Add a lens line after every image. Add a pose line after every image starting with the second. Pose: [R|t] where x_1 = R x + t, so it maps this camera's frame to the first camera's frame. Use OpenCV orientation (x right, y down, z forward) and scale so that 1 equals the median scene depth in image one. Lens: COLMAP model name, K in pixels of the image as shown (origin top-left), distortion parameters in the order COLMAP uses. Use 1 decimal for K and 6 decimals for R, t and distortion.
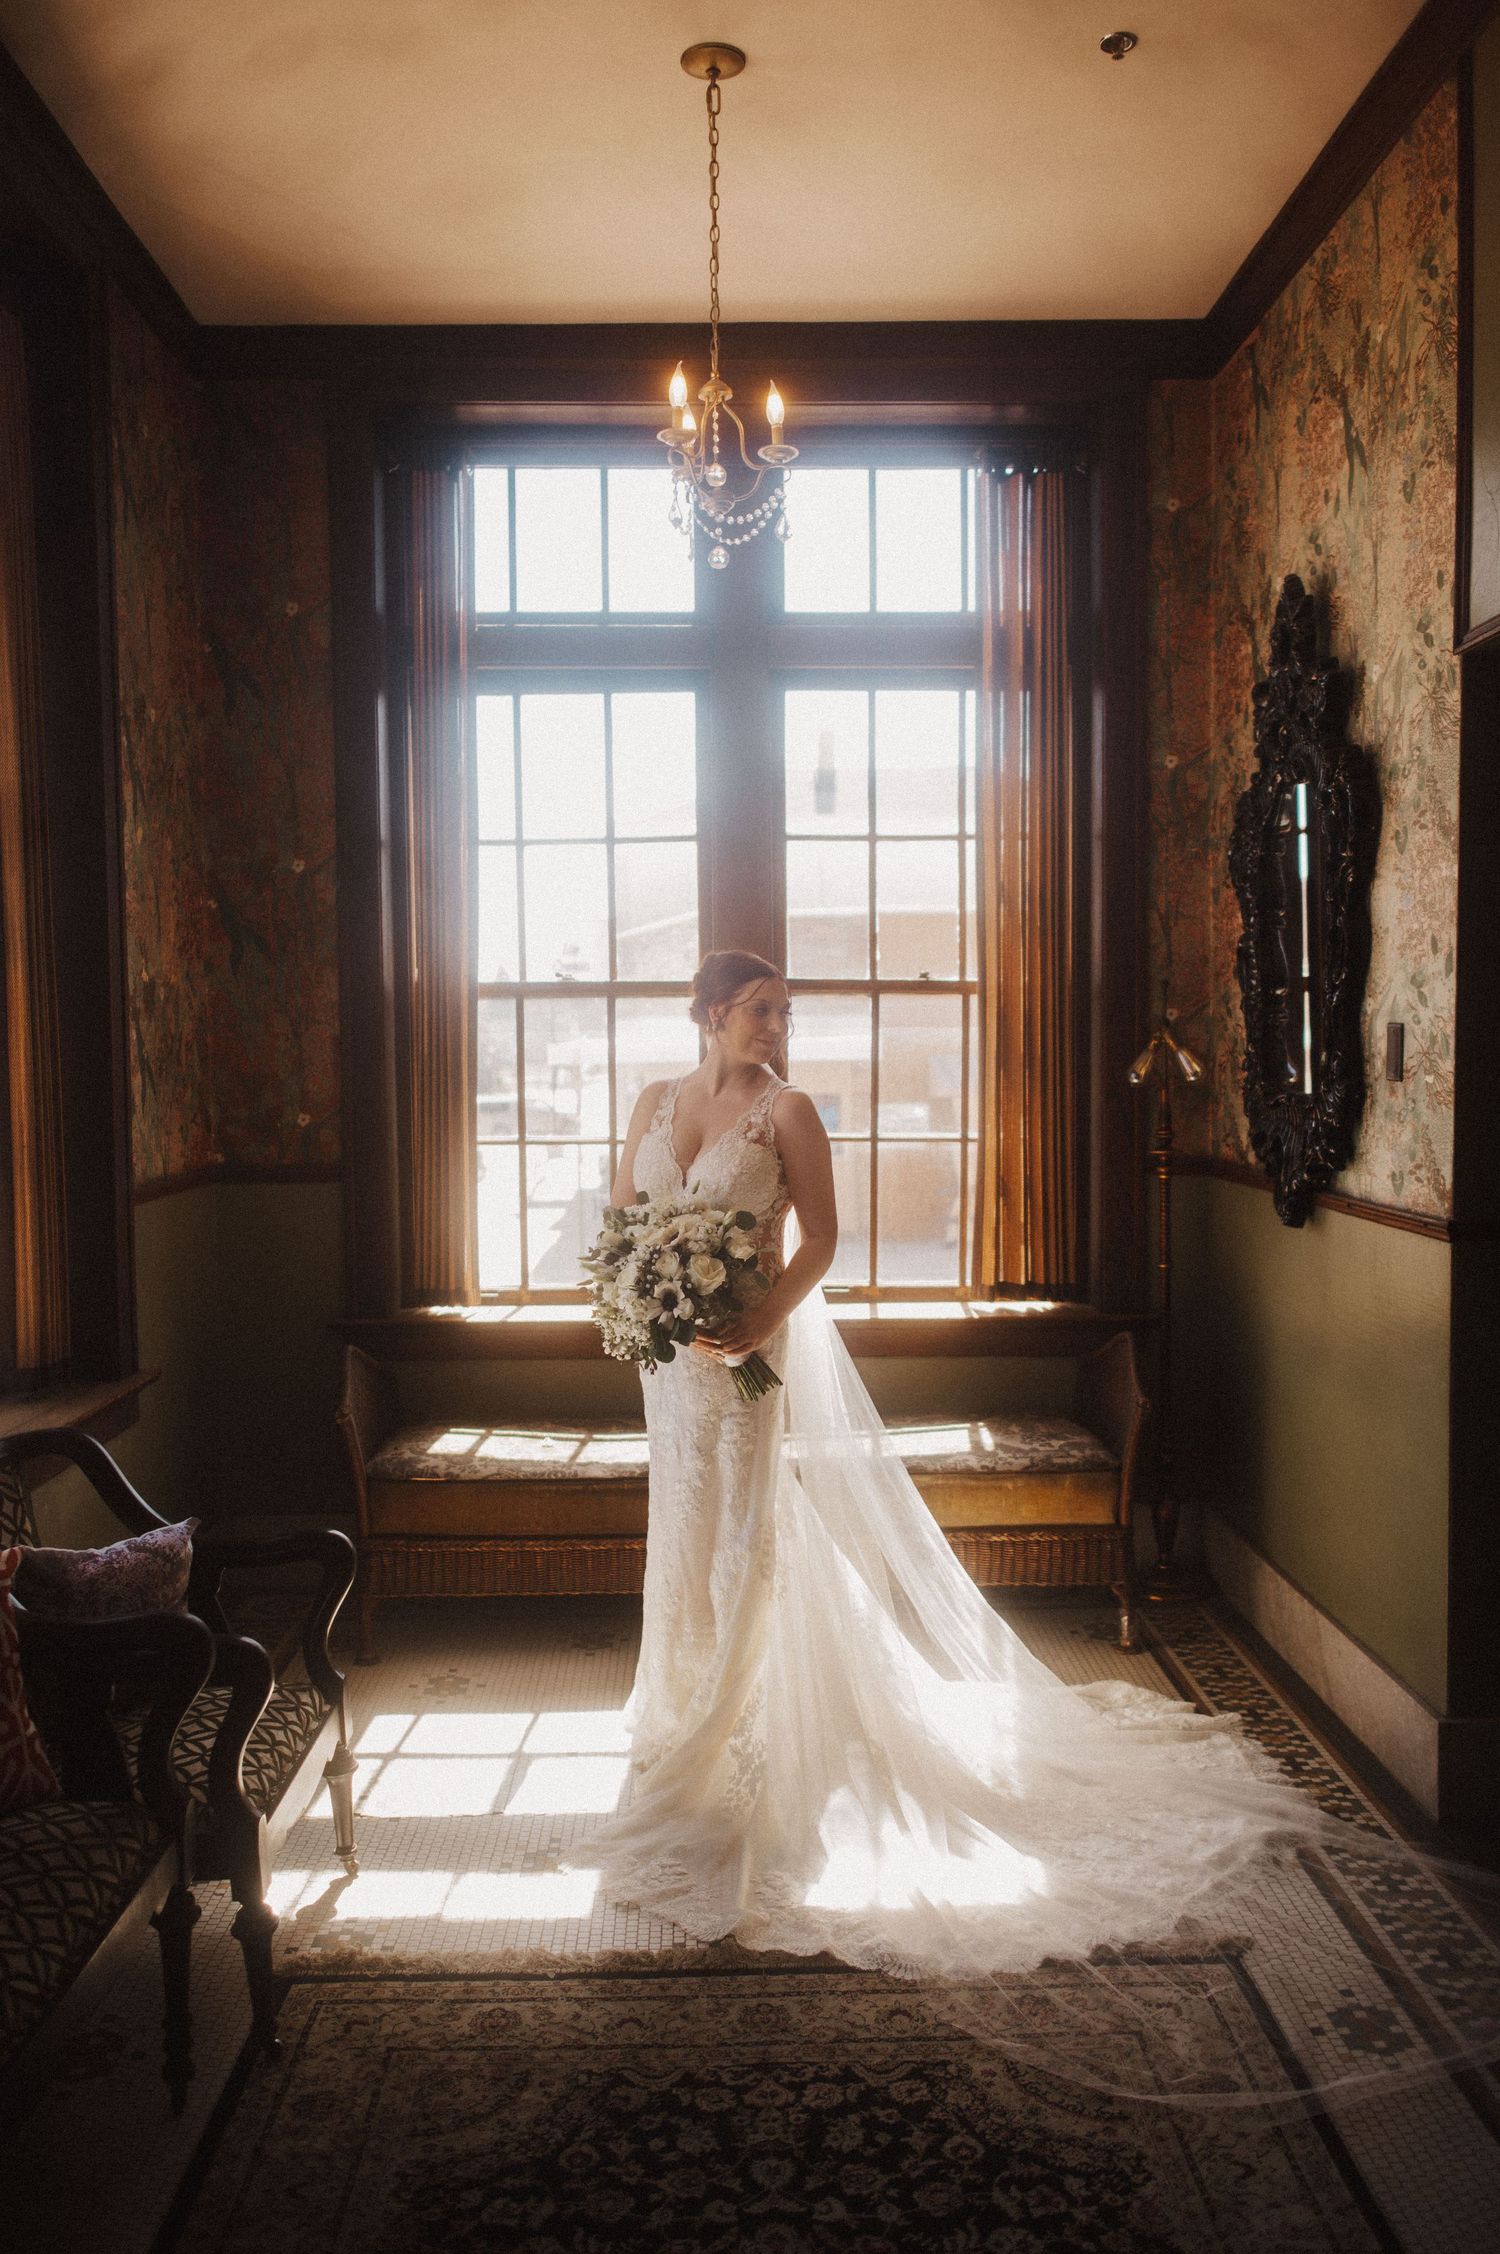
lens RADIAL K [[1780.6, 0, 753.5], [0, 1780.6, 1133.2], [0, 0, 1]] dist [0.000695, 0.000748]
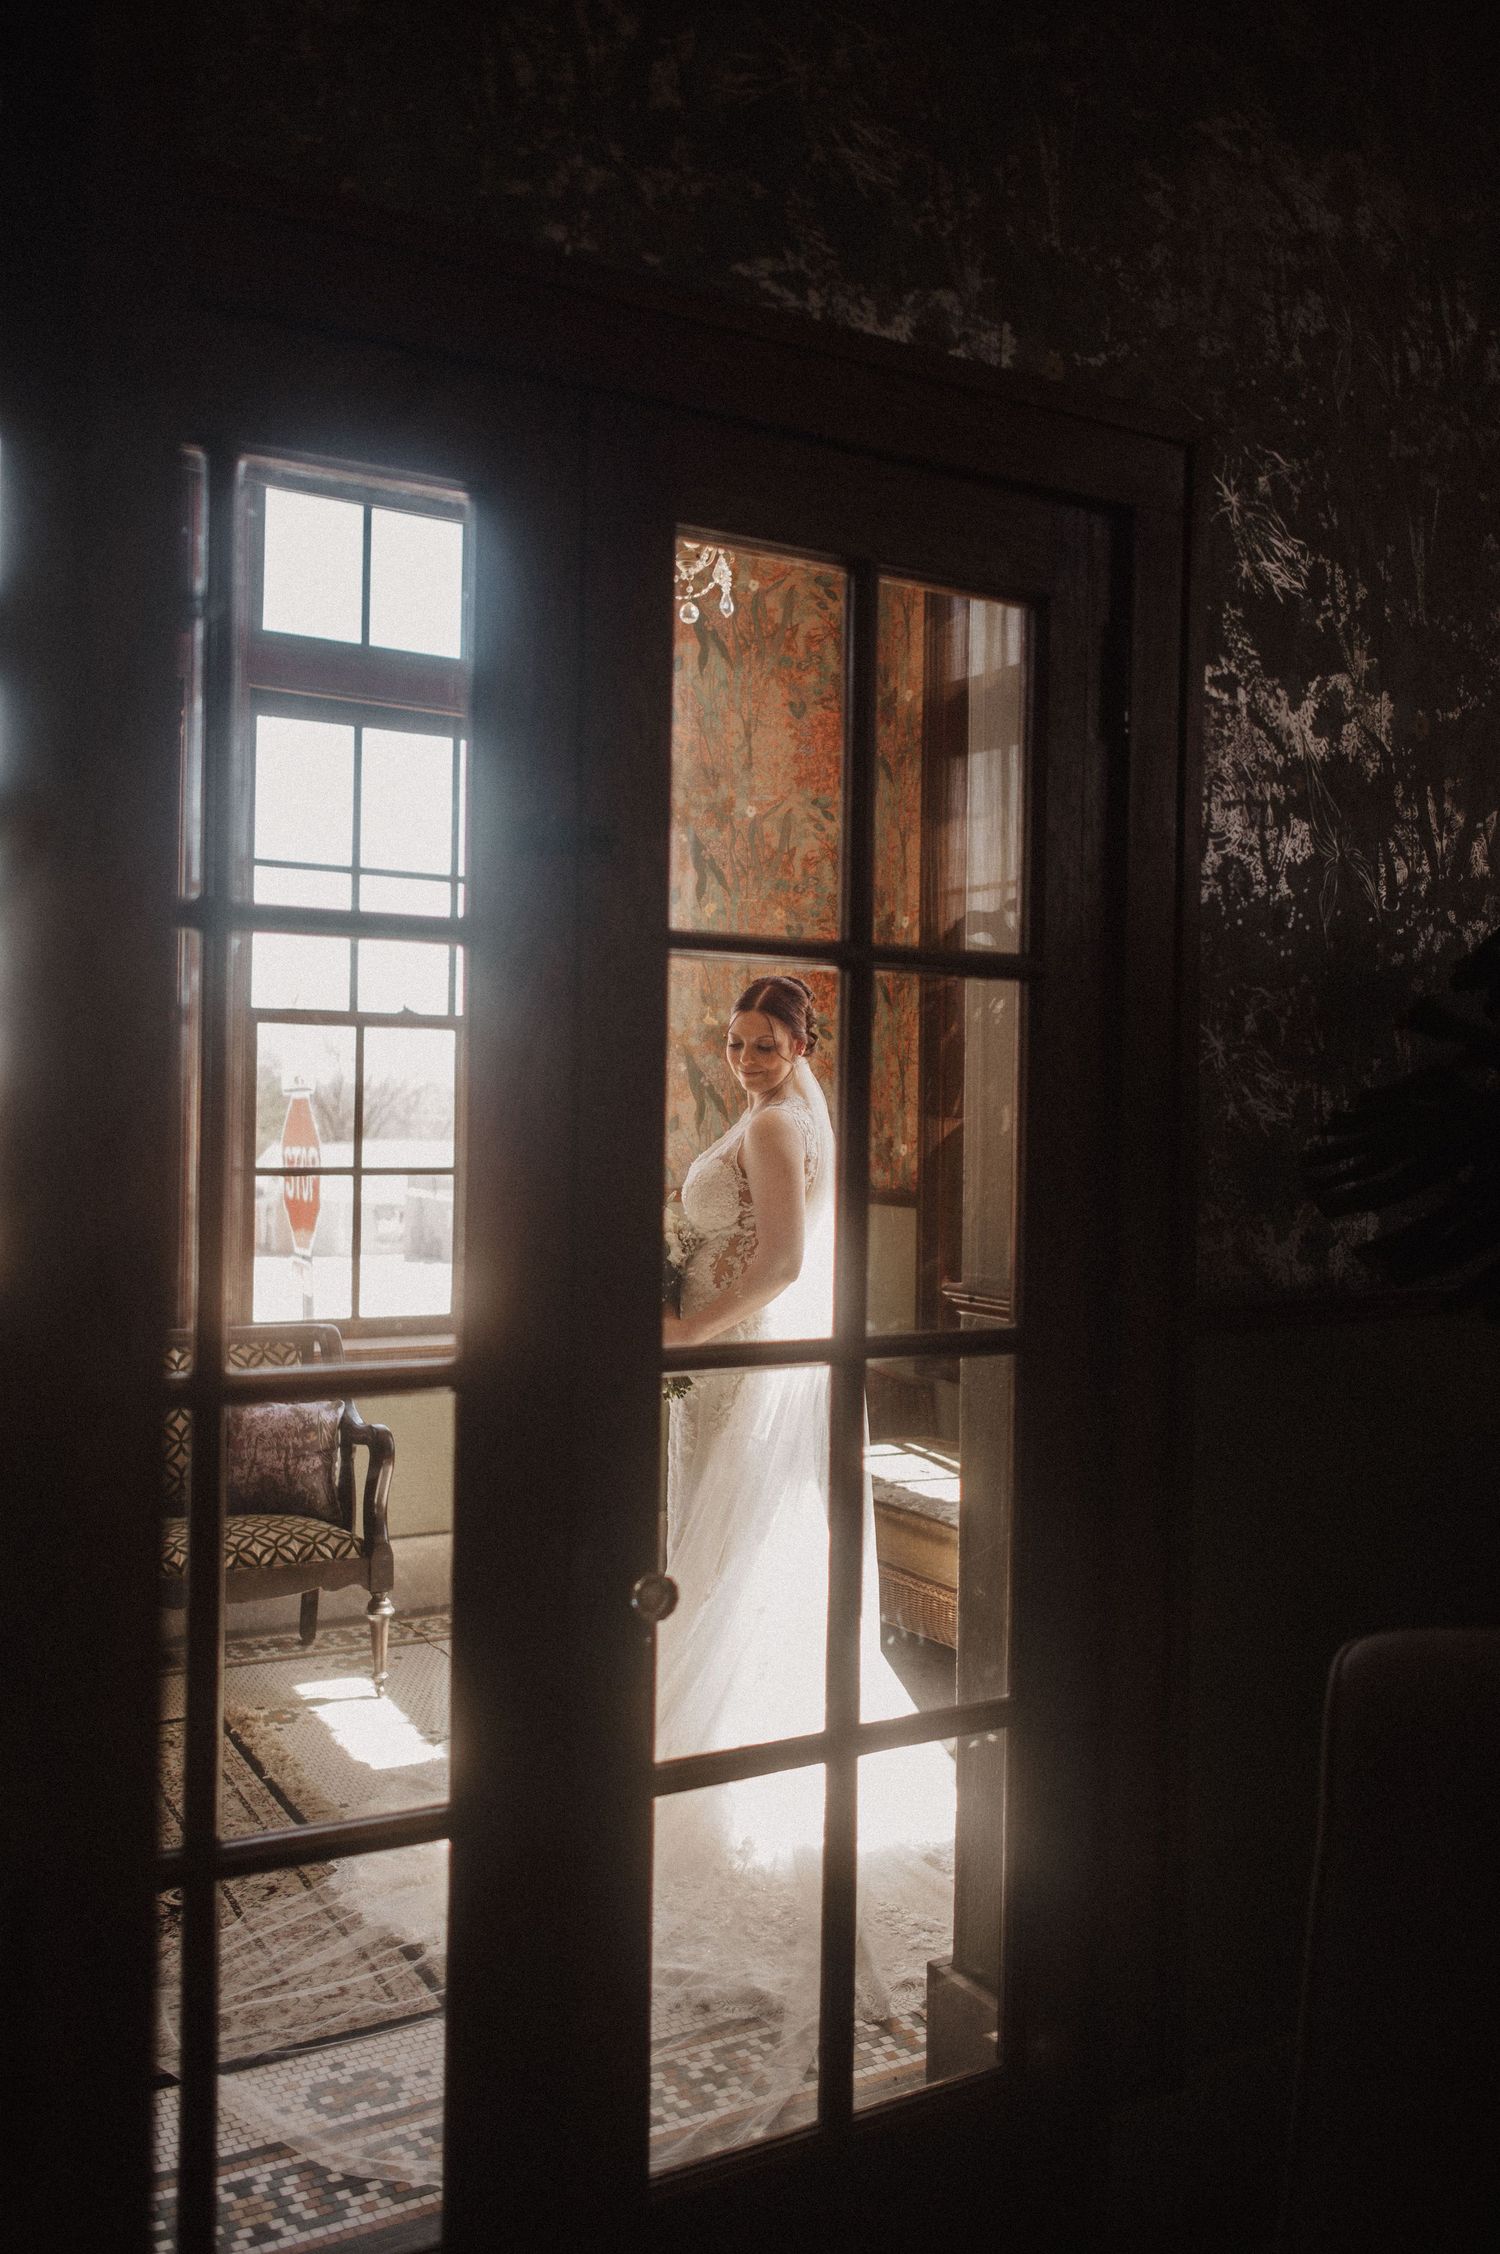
lens RADIAL K [[1790.8, 0, 758.6], [0, 1790.8, 1141.5], [0, 0, 1]] dist [0.003064, -0.004249]
pose [[0.478704, 0.027189, -0.877555, 0.748781], [-0.067377, 0.997711, -0.005842, -0.000467], [0.875387, 0.061923, 0.479440, 0.420888]]
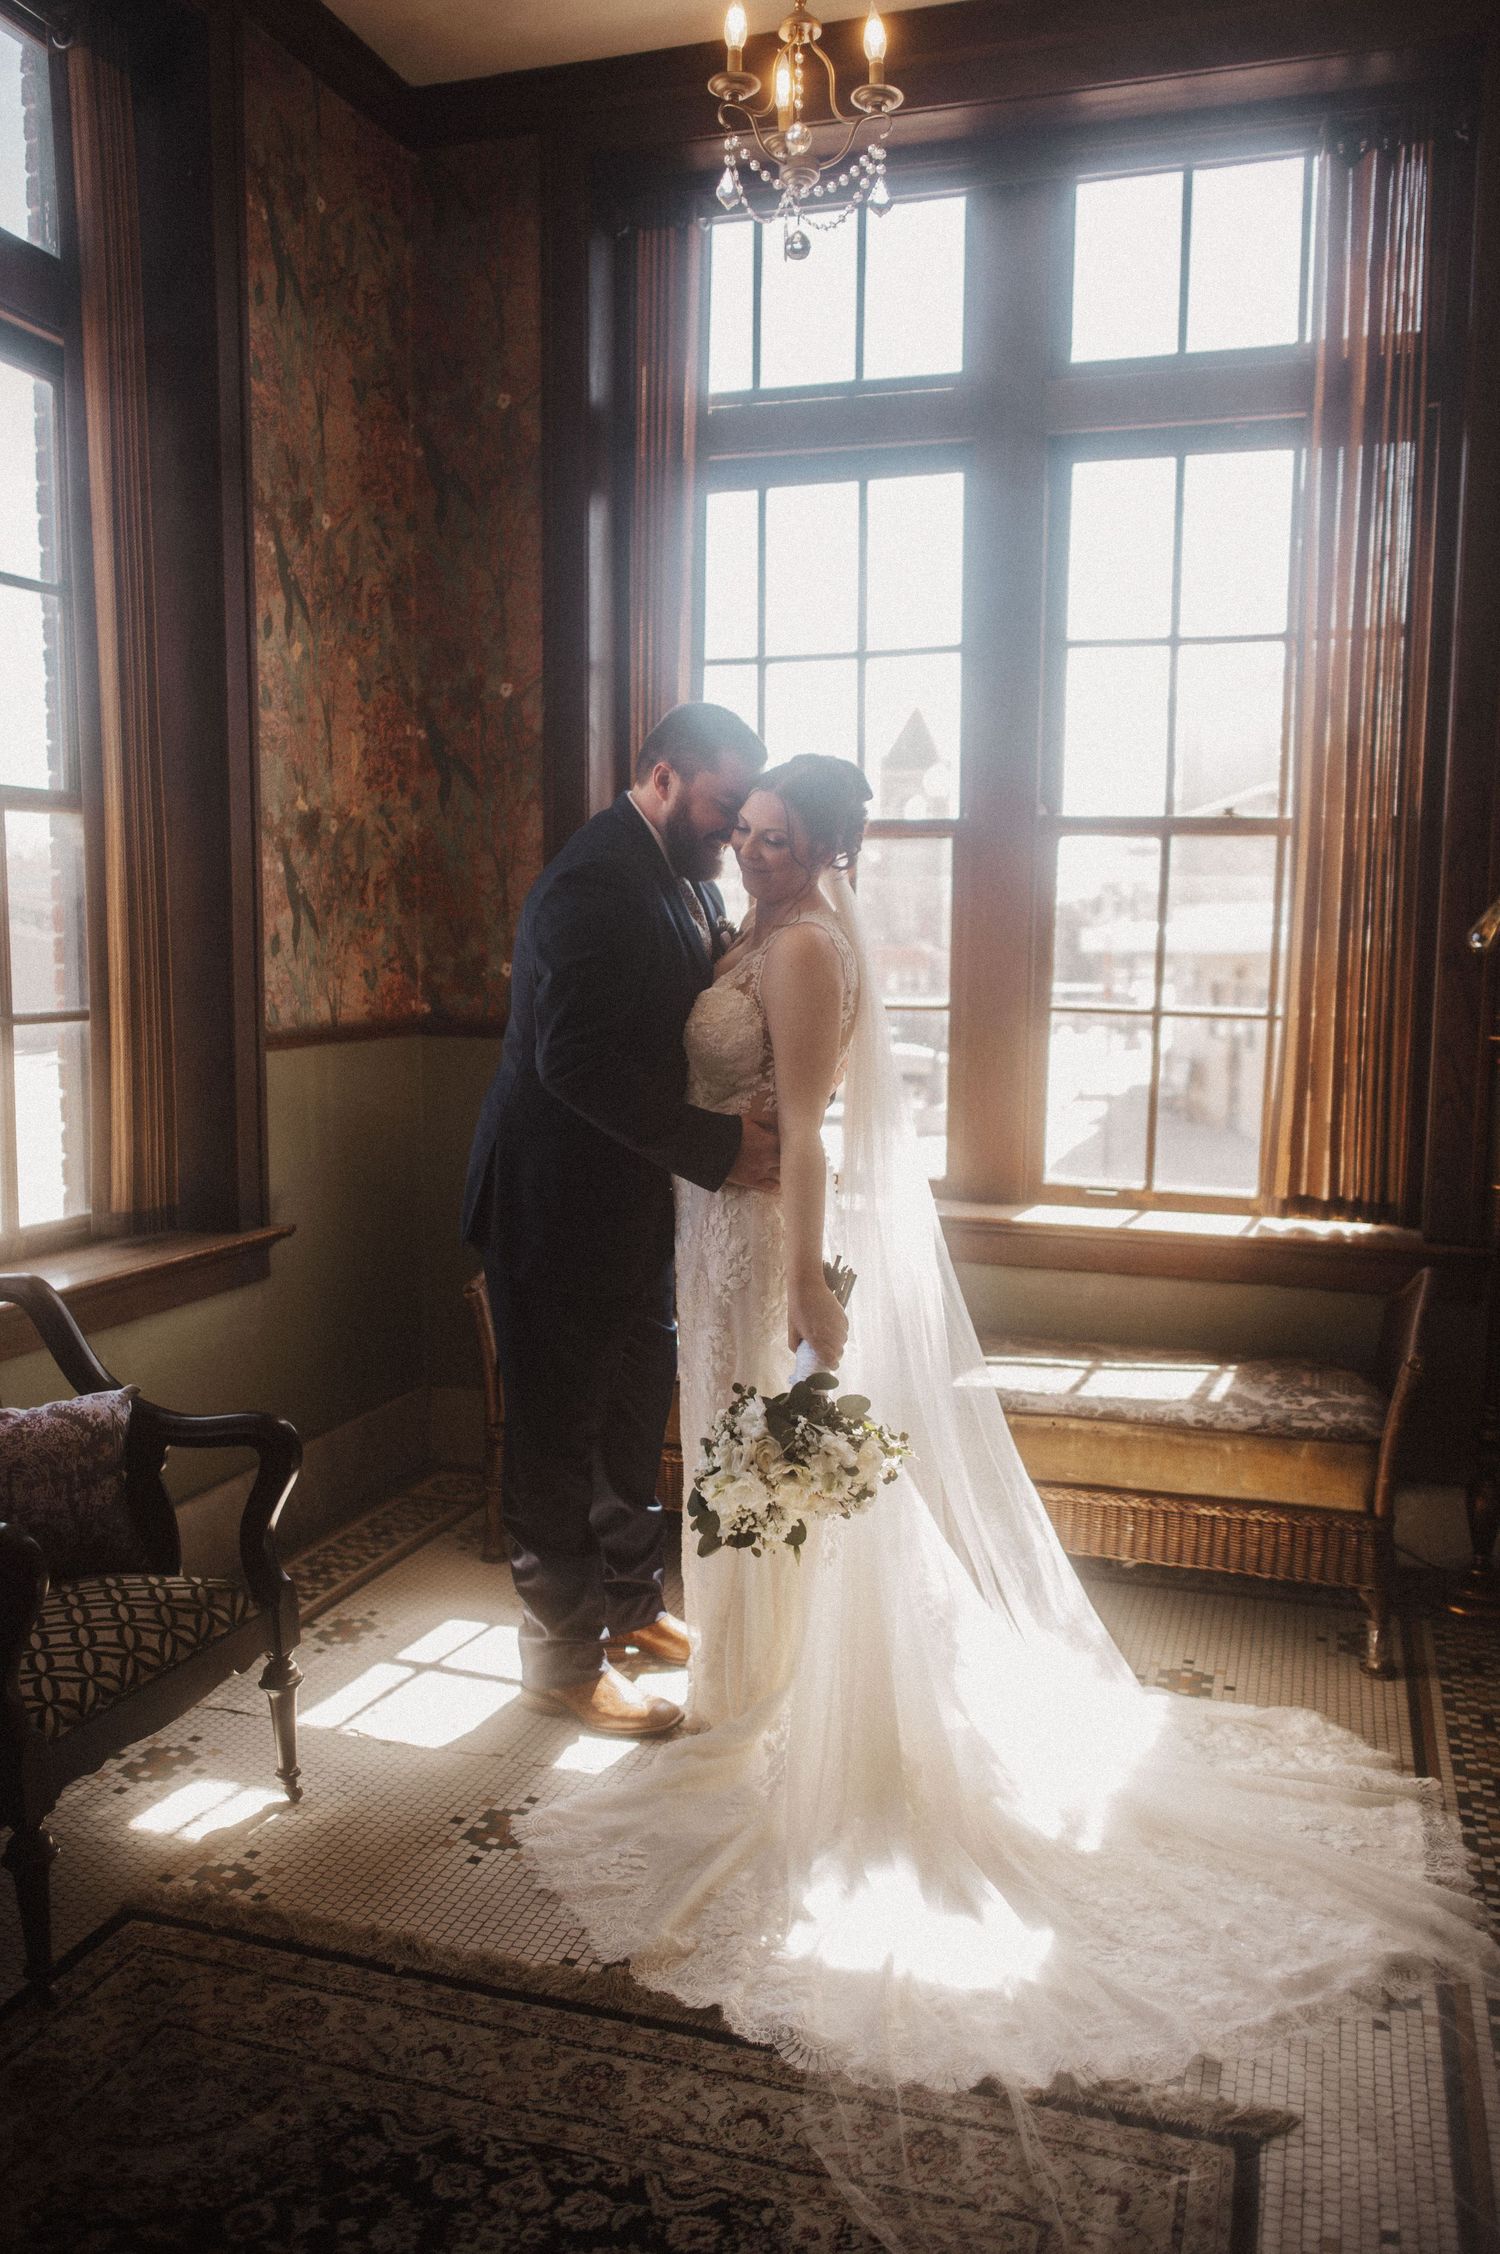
lens RADIAL K [[1787.6, 0, 743.0], [0, 1787.6, 1134.8], [0, 0, 1]] dist [0.002463, -0.000432]
pose [[0.943041, 0.055263, -0.328054, 0.186709], [-0.034834, 0.997088, 0.067832, 0.011861], [0.330848, -0.052541, 0.942220, 0.178641]]
